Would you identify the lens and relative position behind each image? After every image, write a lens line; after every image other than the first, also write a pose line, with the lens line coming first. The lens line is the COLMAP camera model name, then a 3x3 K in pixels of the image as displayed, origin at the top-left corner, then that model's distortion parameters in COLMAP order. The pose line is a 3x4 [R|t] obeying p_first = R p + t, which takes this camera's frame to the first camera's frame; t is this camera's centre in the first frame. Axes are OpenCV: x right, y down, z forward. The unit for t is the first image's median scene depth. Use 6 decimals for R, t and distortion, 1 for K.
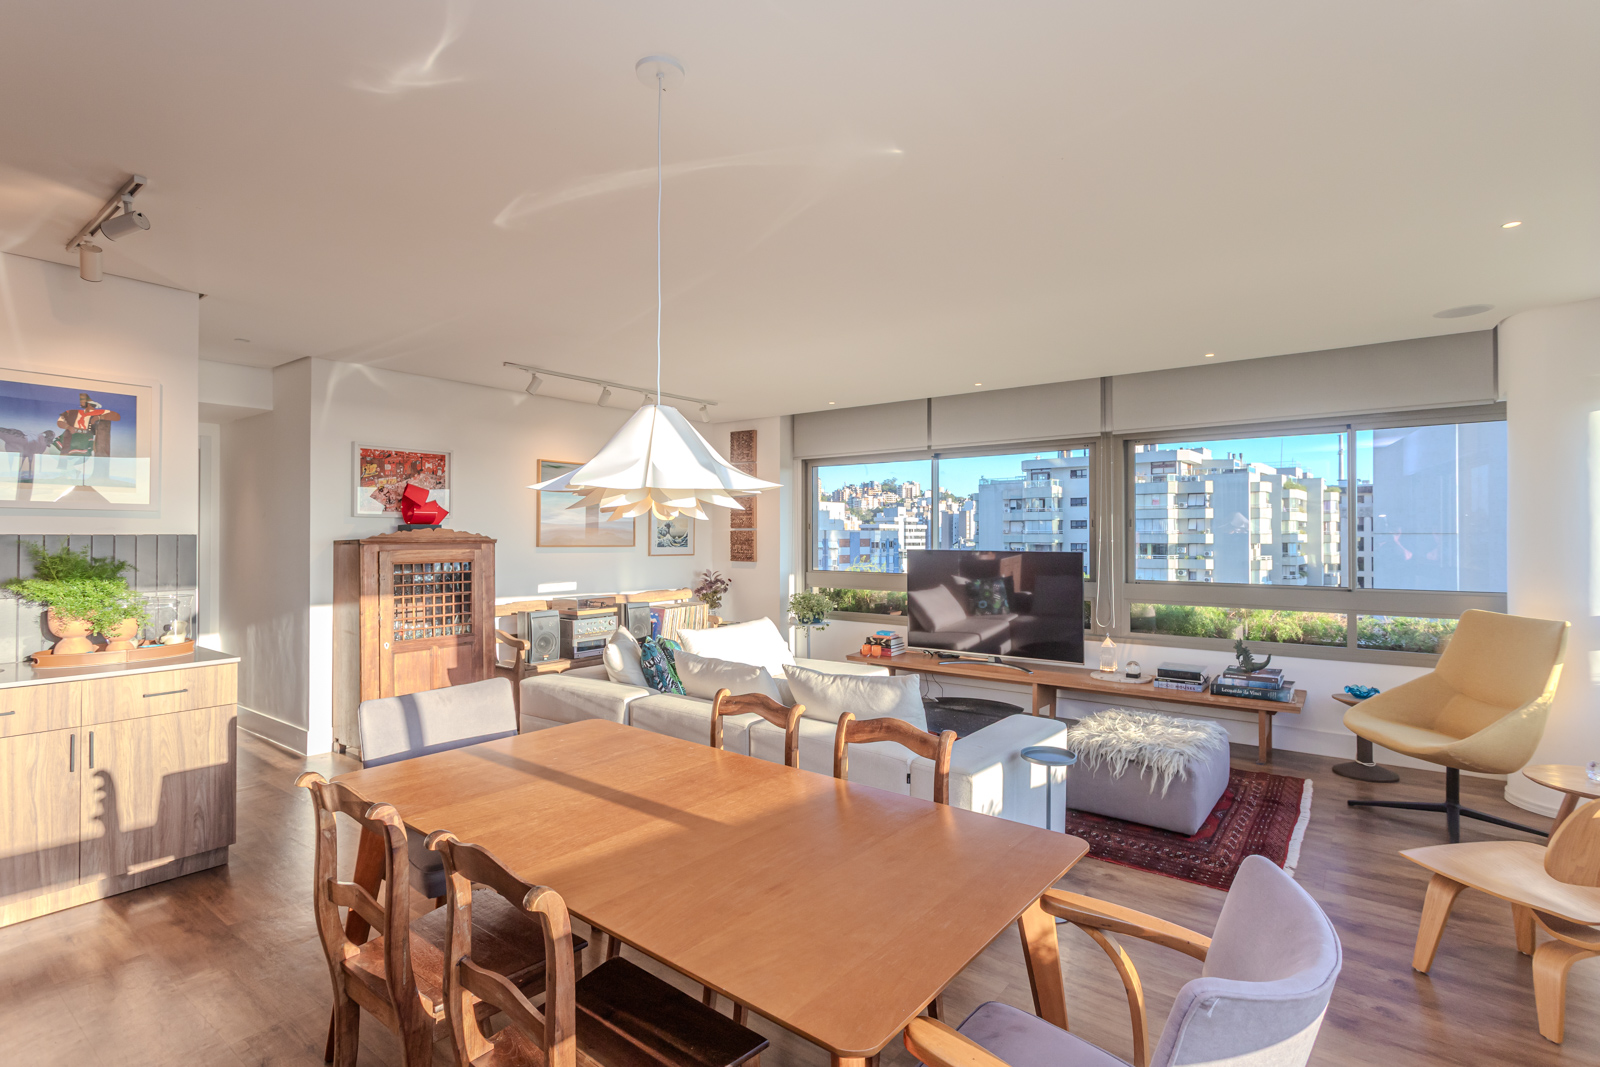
lens RADIAL K [[757.7, 0, 801.3], [0, 757.7, 540.5], [0, 0, 1]] dist [0.000977, 0.001680]
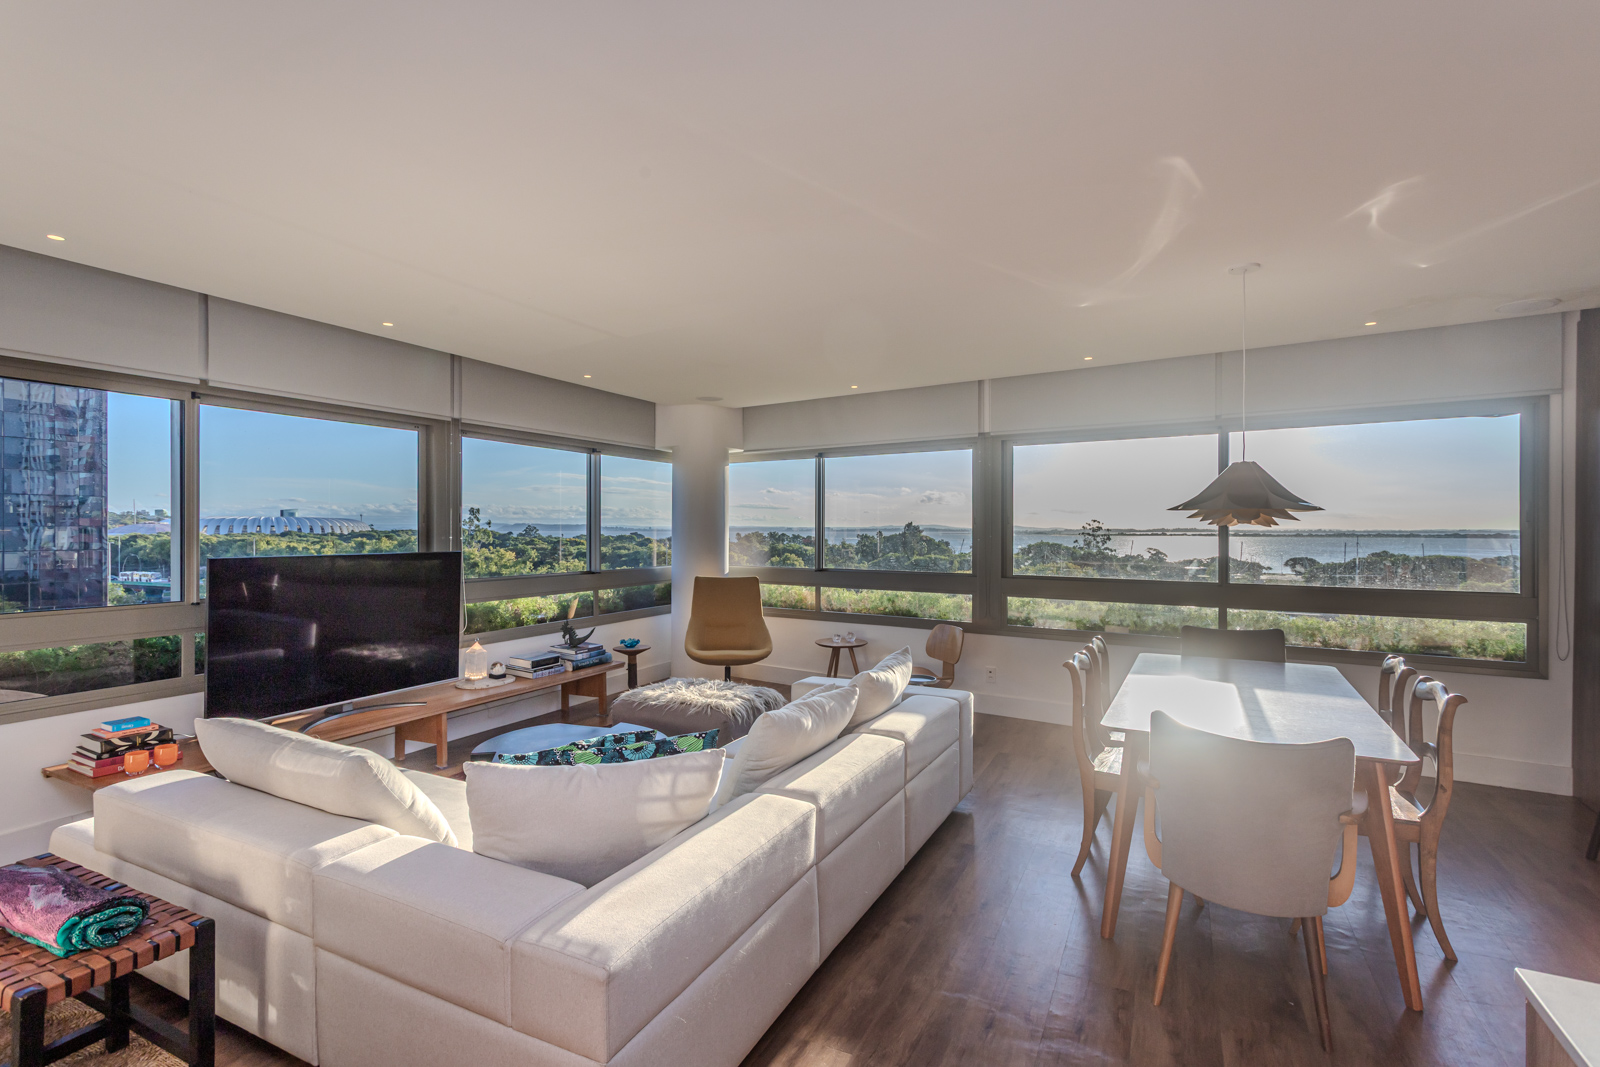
lens RADIAL K [[757.7, 0, 807.8], [0, 757.7, 532.1], [0, 0, 1]] dist [0.000977, 0.001680]
pose [[-0.190667, -0.004487, 0.981645, -0.572052], [0.005507, 0.999969, 0.005641, -0.008776], [-0.981639, 0.006481, -0.190636, 0.777641]]
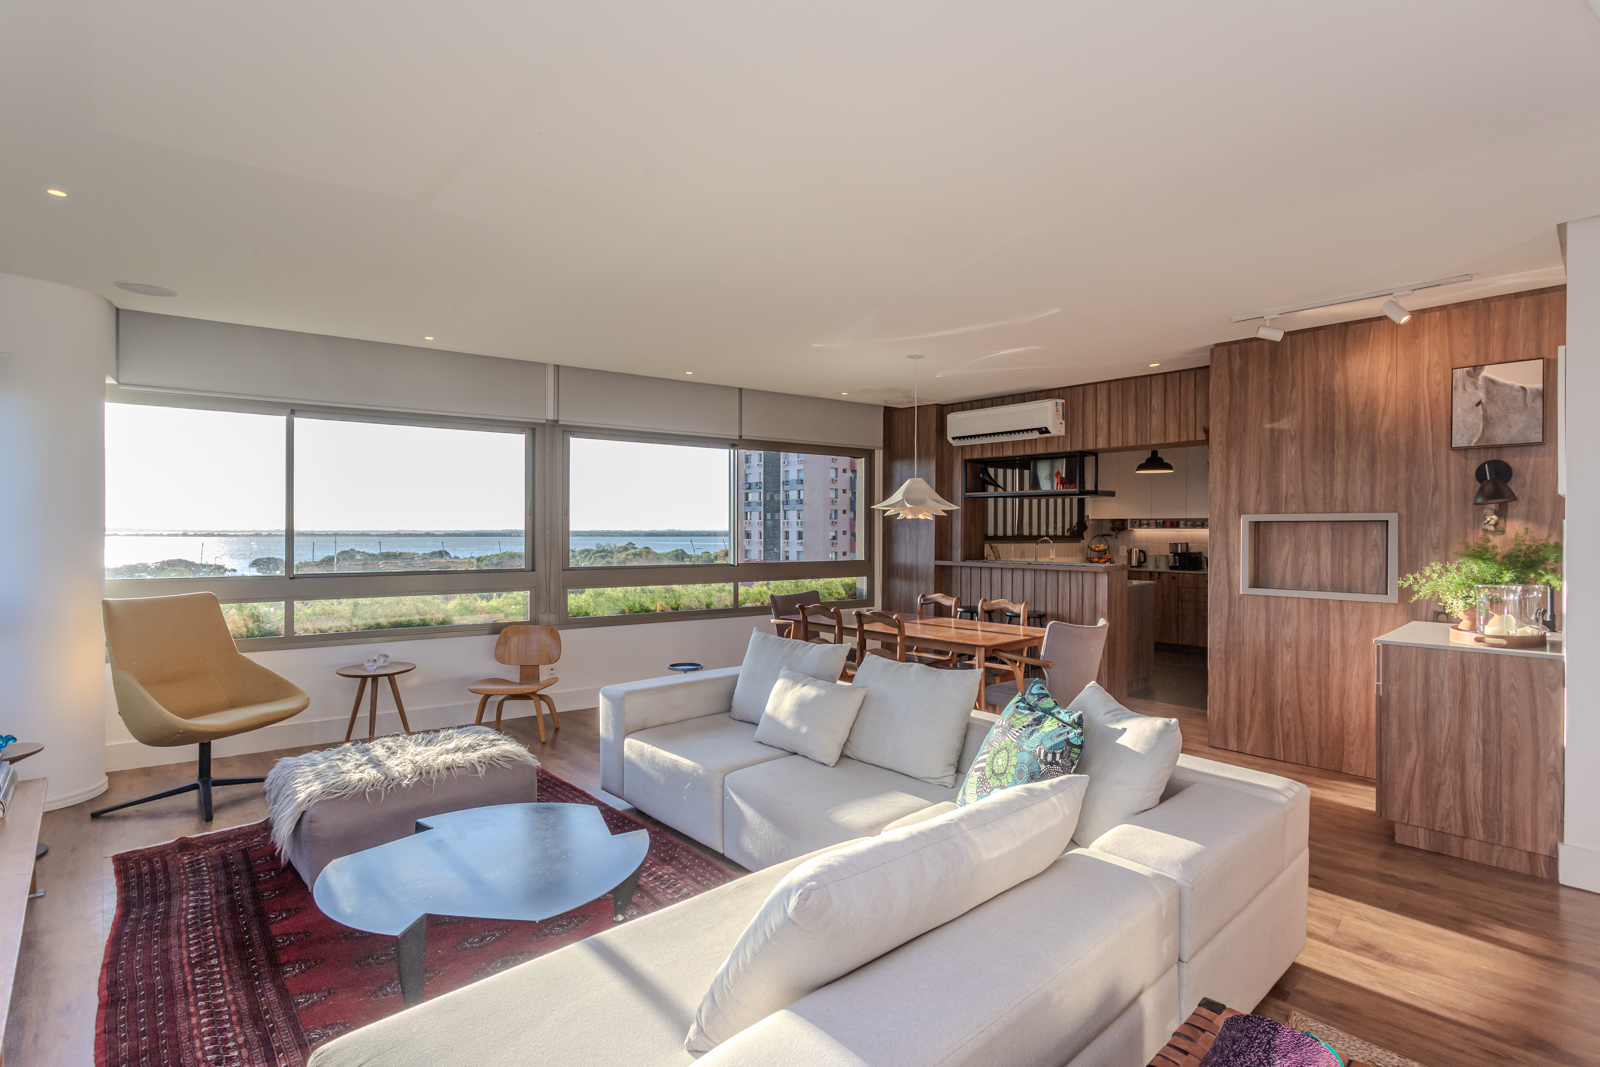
lens RADIAL K [[757.7, 0, 808.1], [0, 757.7, 531.3], [0, 0, 1]] dist [0.000977, 0.001680]
pose [[-0.986118, -0.002937, 0.166018, -0.083359], [-0.001774, 0.999973, 0.007152, 0.000393], [-0.166035, 0.006758, -0.986097, 1.273803]]
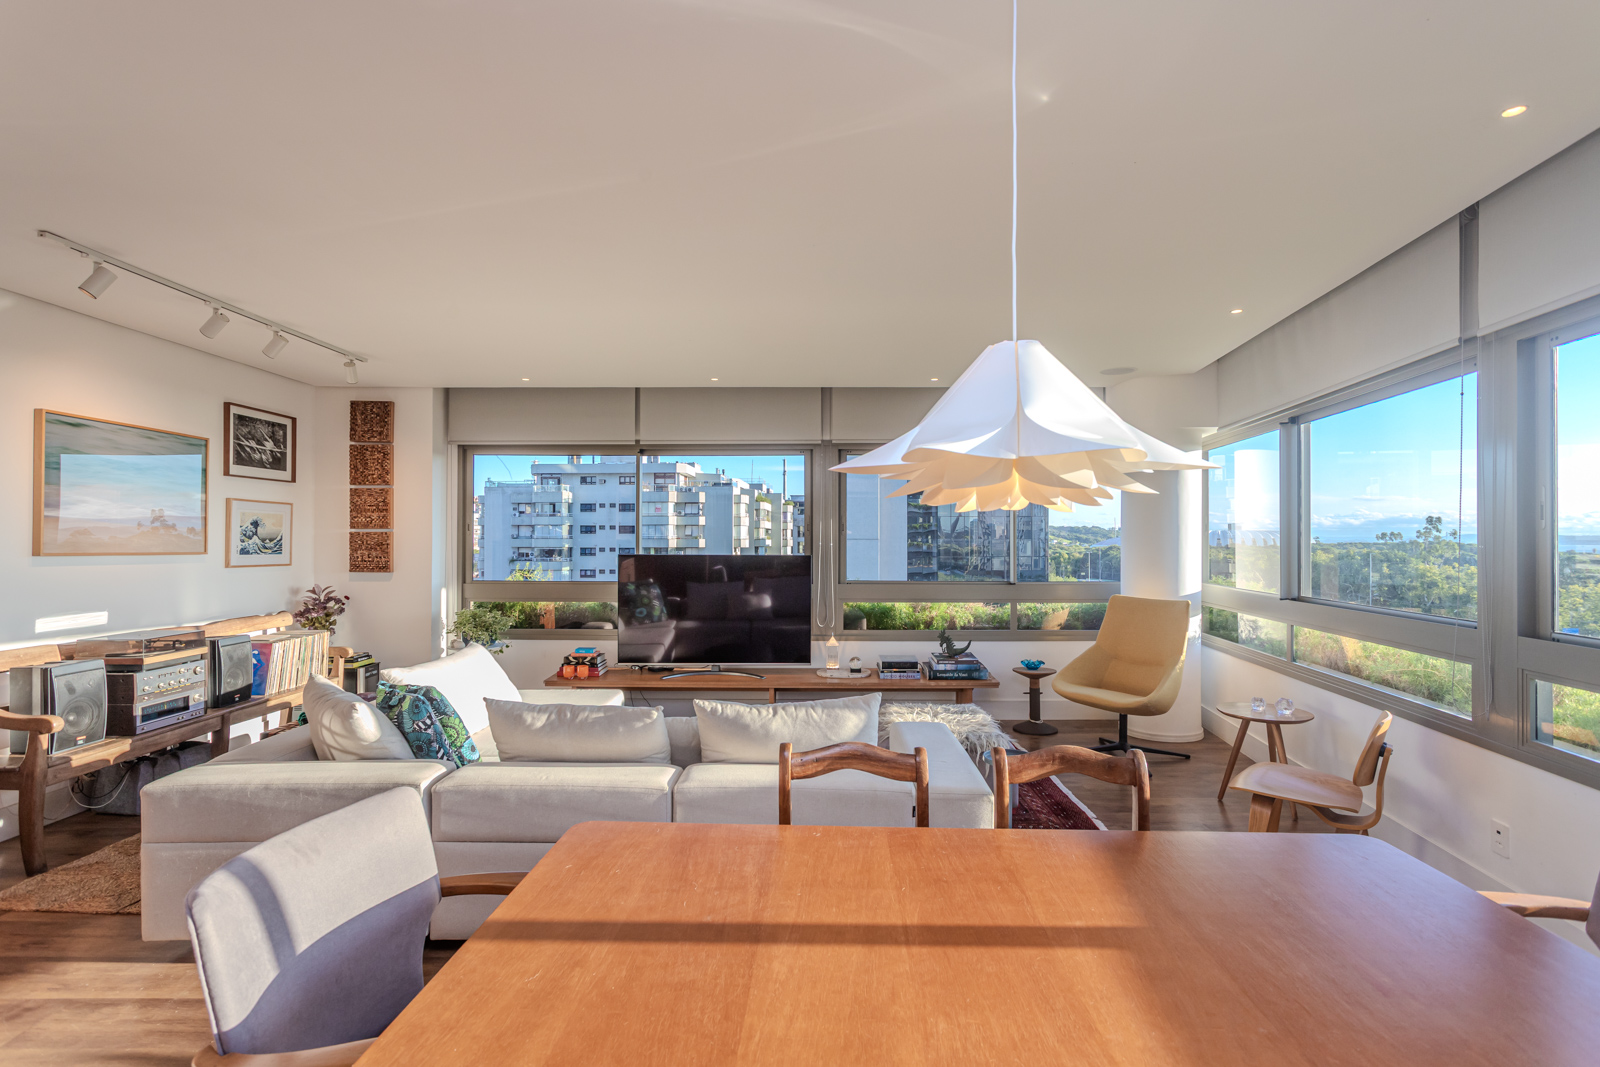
lens RADIAL K [[757.7, 0, 797.8], [0, 757.7, 532.9], [0, 0, 1]] dist [0.000977, 0.001680]
pose [[0.803781, 0.006695, 0.594888, -0.251858], [0.003228, 0.999873, -0.015615, 0.002242], [-0.594917, 0.014471, 0.803657, 0.191062]]
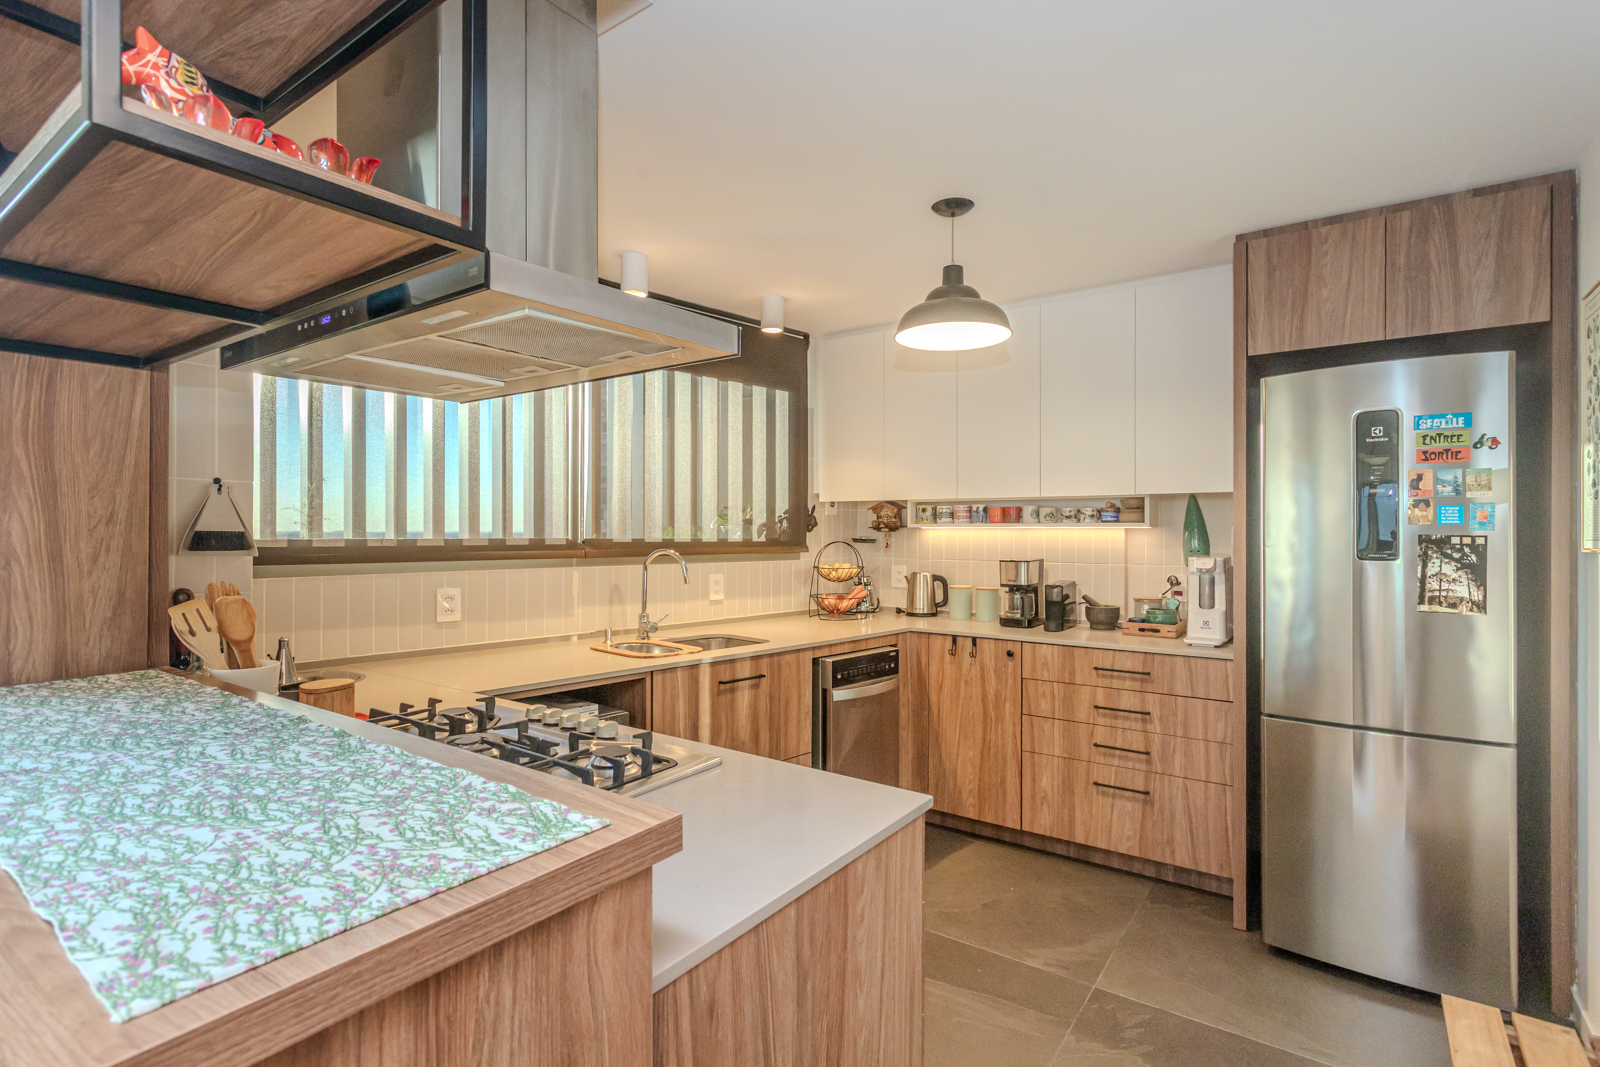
lens RADIAL K [[757.7, 0, 804.6], [0, 757.7, 530.1], [0, 0, 1]] dist [0.000977, 0.001680]
pose [[-0.999783, -0.002613, -0.020672, -0.392078], [-0.002723, 0.999982, 0.005290, 0.007031], [0.020658, 0.005345, -0.999772, 0.205416]]
